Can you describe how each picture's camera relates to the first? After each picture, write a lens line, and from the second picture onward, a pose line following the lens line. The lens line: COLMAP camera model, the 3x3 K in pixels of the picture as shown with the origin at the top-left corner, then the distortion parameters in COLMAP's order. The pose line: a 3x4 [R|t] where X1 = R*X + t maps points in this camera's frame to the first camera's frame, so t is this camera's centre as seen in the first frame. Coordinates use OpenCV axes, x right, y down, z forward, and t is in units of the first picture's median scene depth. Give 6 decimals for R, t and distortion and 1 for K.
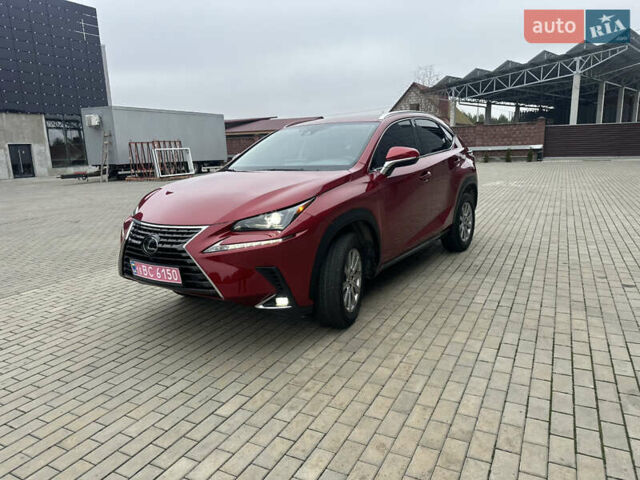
lens RADIAL K [[445.5, 0, 319.8], [0, 445.5, 236.7], [0, 0, 1]] dist [0.036767, -0.048567]
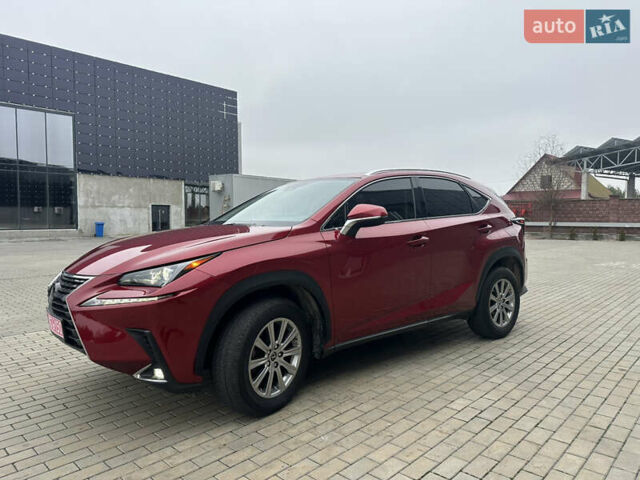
lens RADIAL K [[445.5, 0, 322.7], [0, 445.5, 238.0], [0, 0, 1]] dist [0.036767, -0.048567]
pose [[0.962804, 0.048129, -0.265881, 0.319056], [-0.087206, 0.986700, -0.137179, -0.012857], [0.255742, 0.155263, 0.954196, 0.171207]]
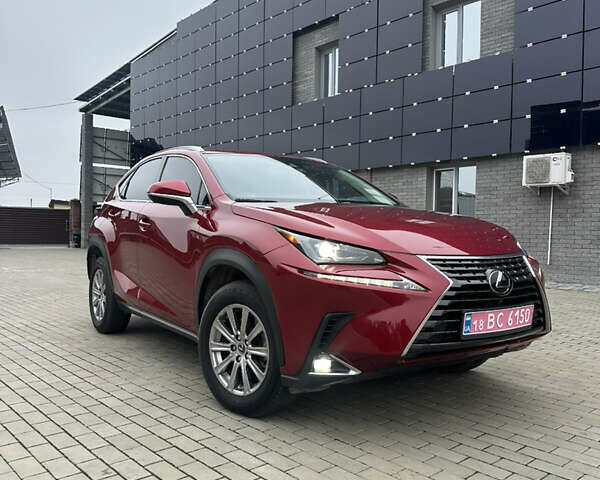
lens RADIAL K [[575.5, 0, 300.6], [0, 575.5, 240.9], [0, 0, 1]] dist [-0.040377, 0.000000]
pose [[0.353426, 0.030627, 0.934961, -1.016451], [0.159038, 0.982947, -0.092317, -0.002371], [-0.921844, 0.181322, 0.342529, 0.748841]]
